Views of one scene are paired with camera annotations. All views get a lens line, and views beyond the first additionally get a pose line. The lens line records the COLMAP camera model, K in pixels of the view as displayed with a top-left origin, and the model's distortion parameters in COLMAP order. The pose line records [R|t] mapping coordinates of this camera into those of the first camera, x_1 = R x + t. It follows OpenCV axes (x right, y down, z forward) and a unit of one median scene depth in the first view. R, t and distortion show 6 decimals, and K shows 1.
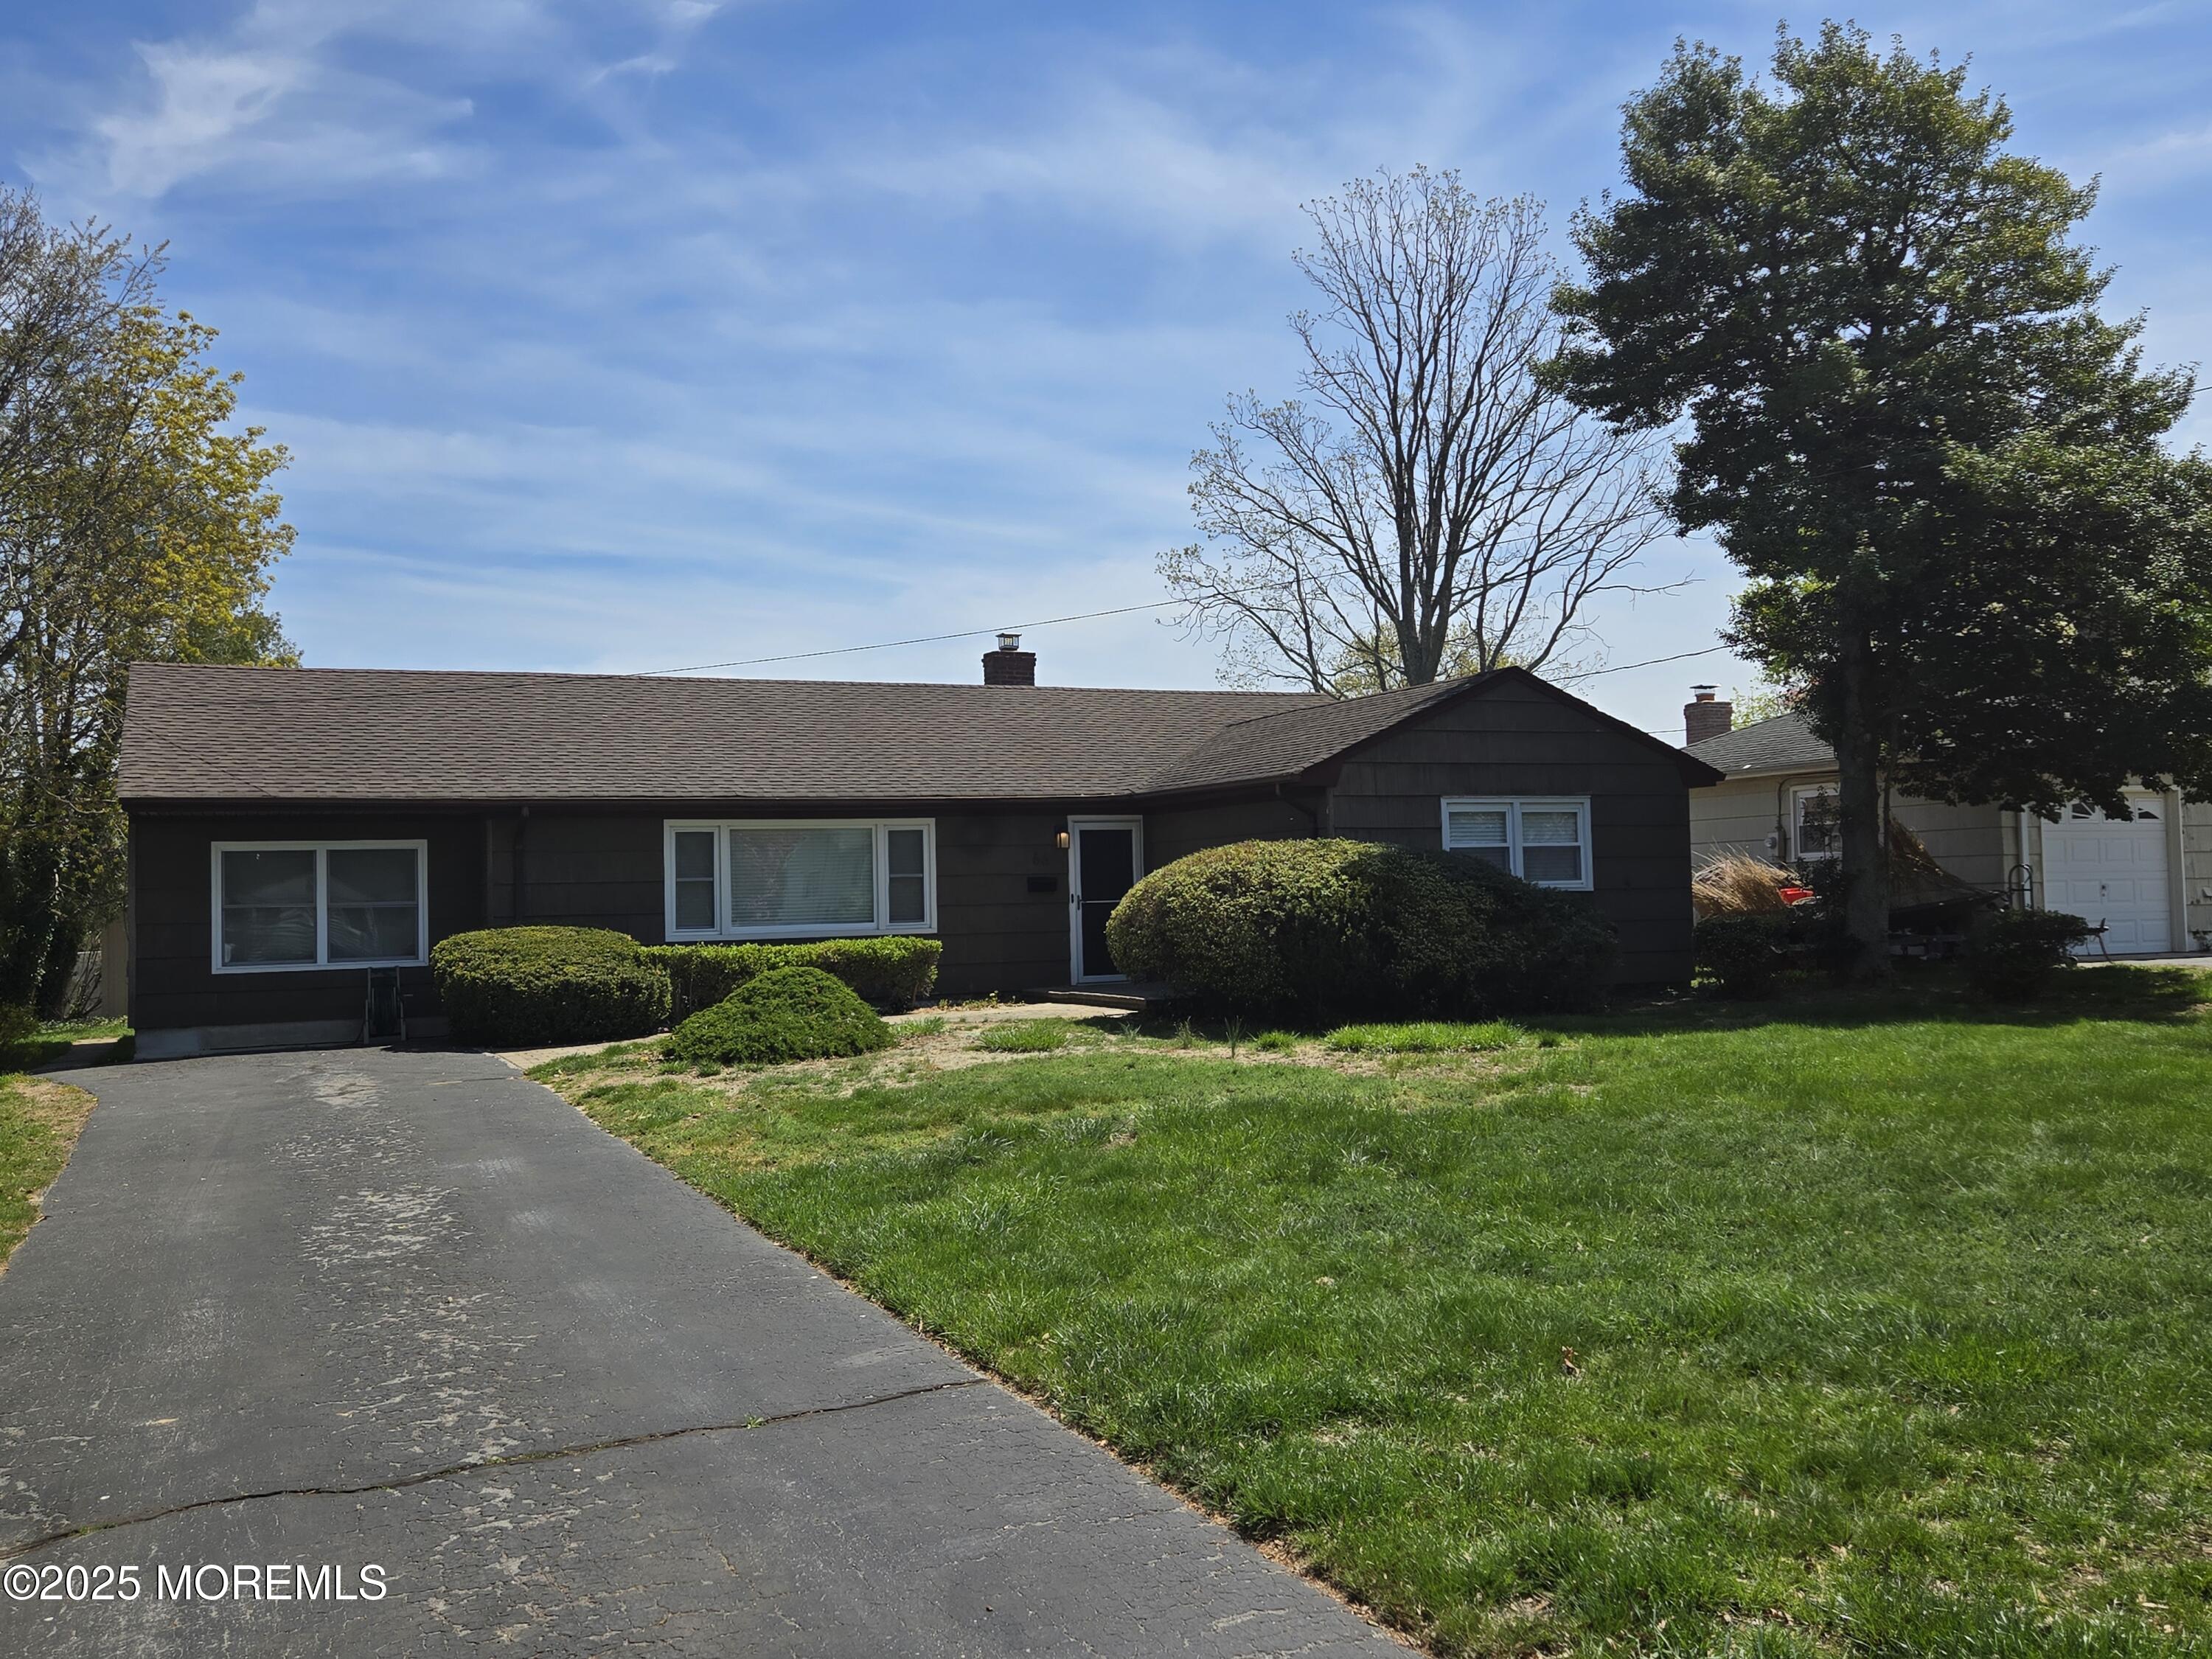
lens RADIAL K [[1756.1, 0, 1106.0], [0, 1756.1, 829.5], [0, 0, 1]] dist [-0.002153, -0.002618]
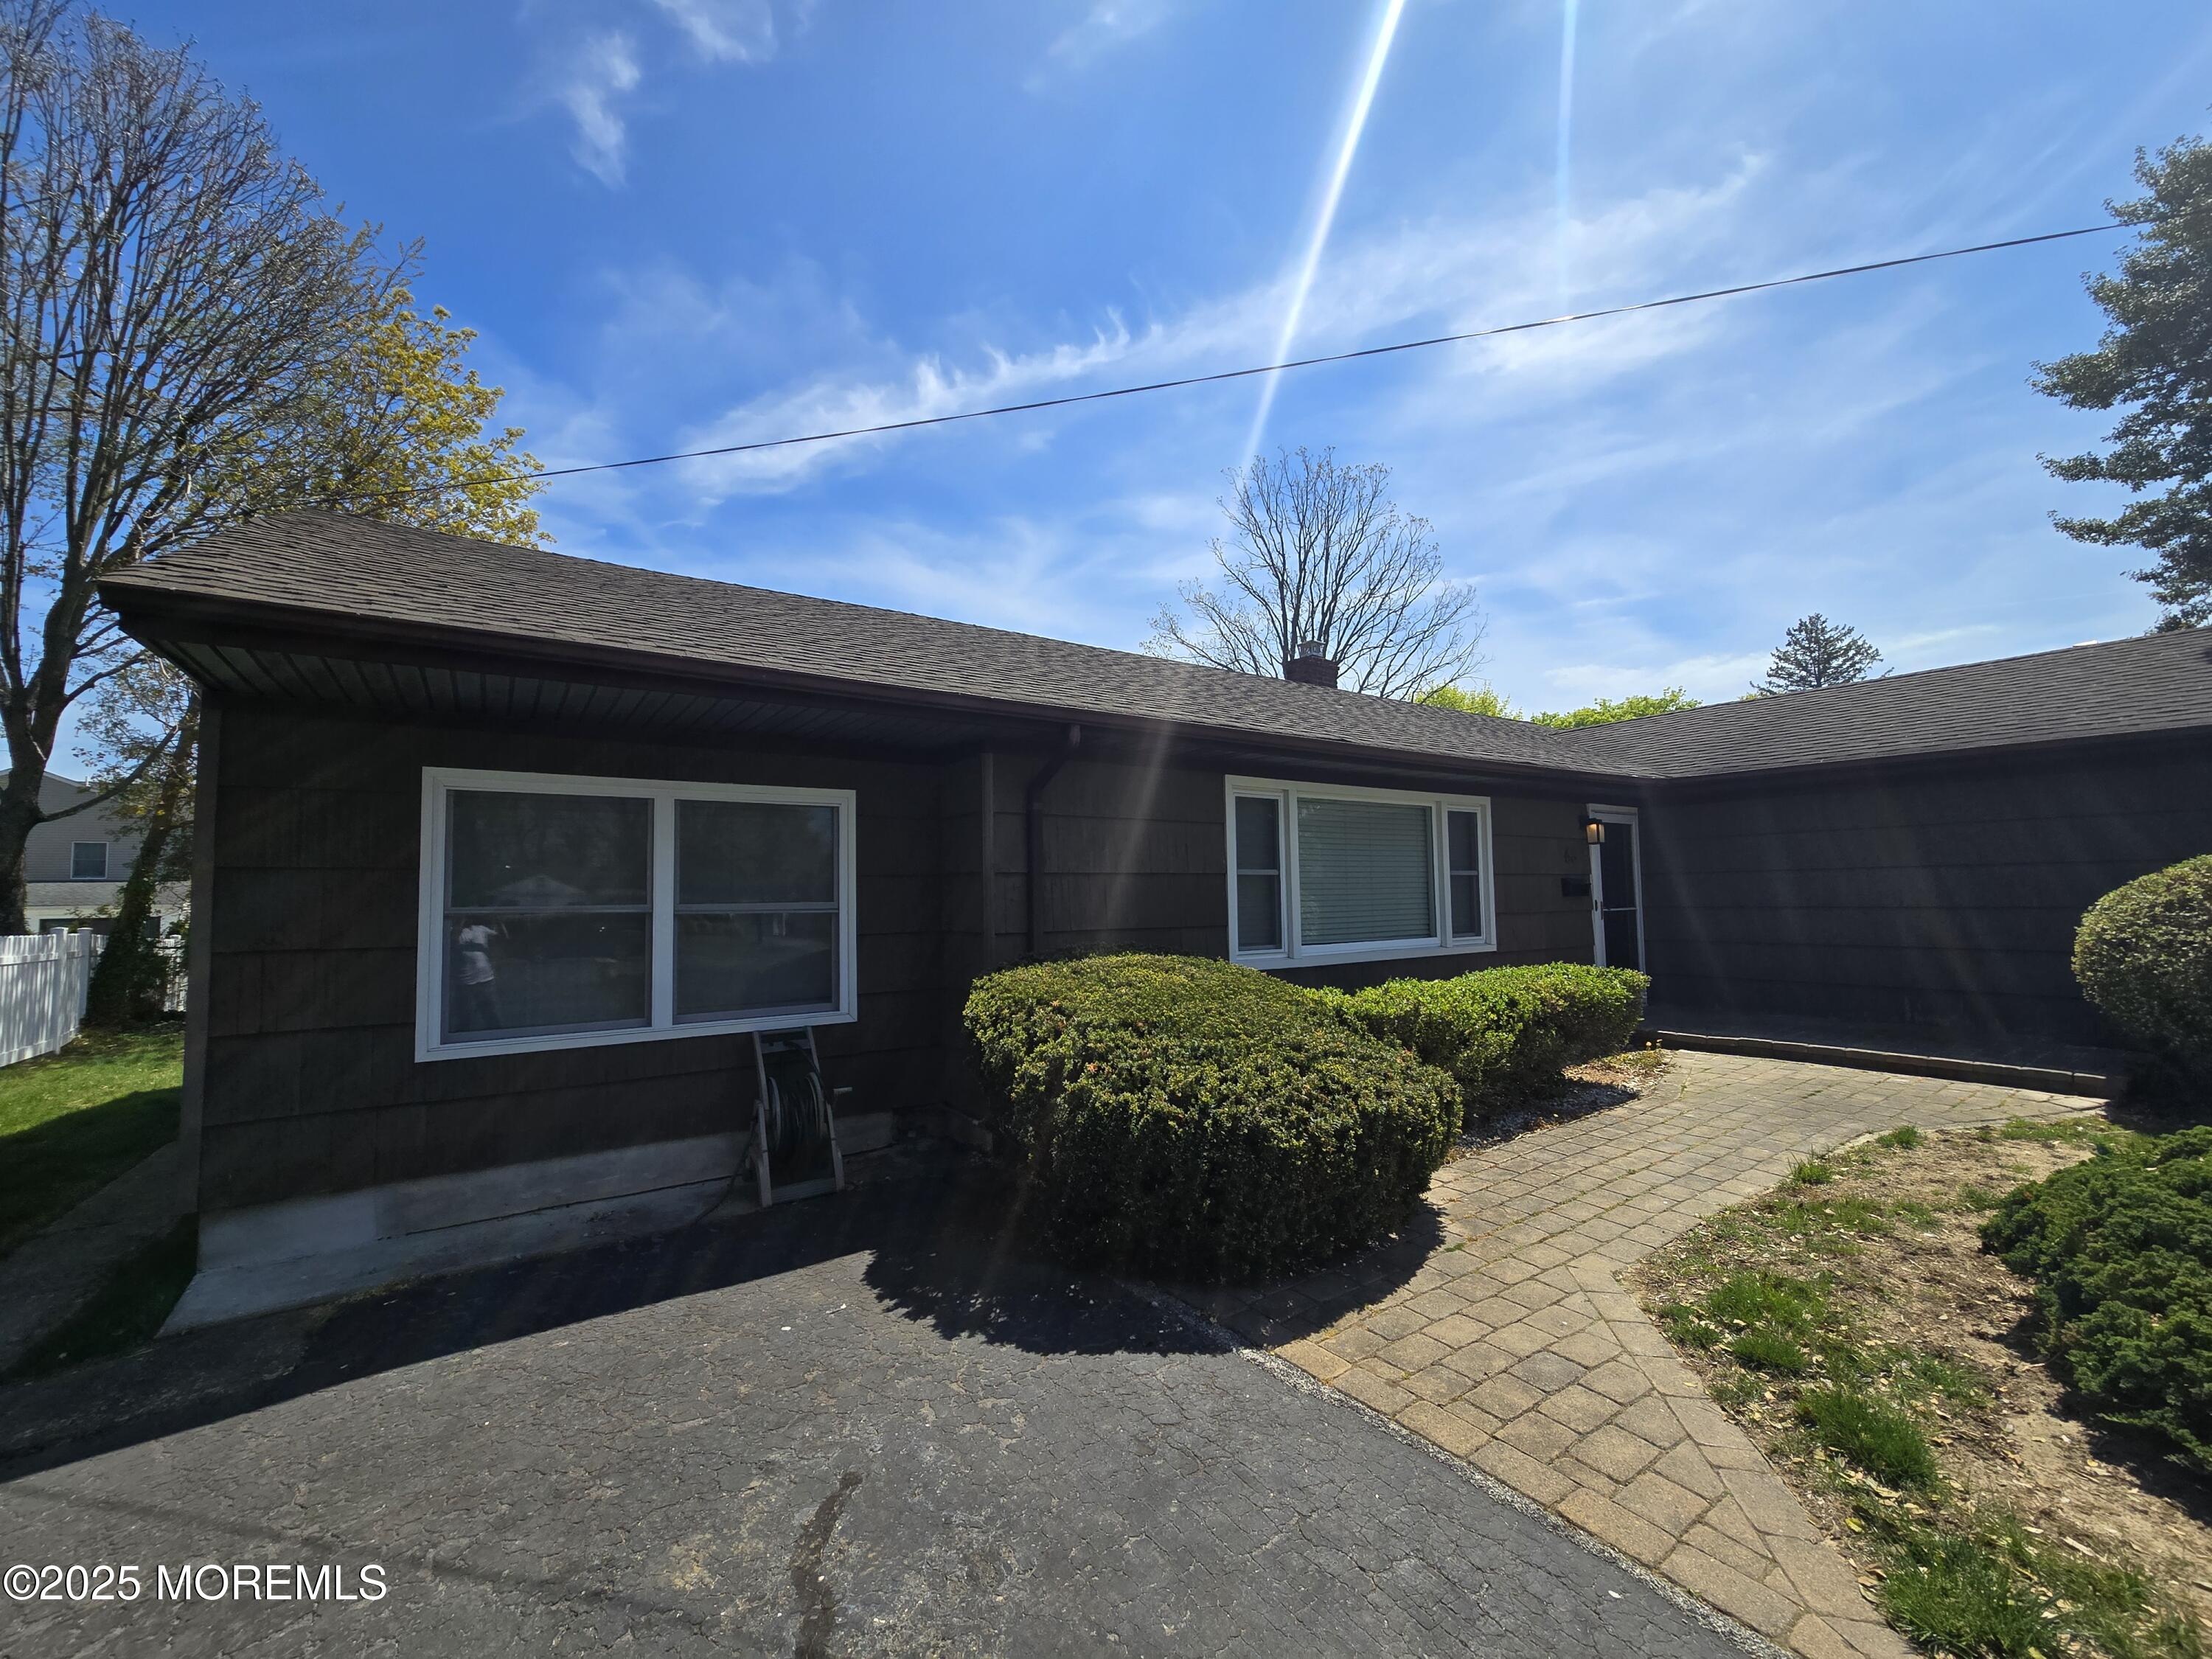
lens RADIAL K [[908.1, 0, 1094.6], [0, 908.1, 843.9], [0, 0, 1]] dist [0.004104, 0.000257]
pose [[0.990916, 0.022065, 0.132663, -0.349754], [-0.020132, 0.999671, -0.015898, 0.025439], [-0.132970, 0.013082, 0.991034, 0.705539]]
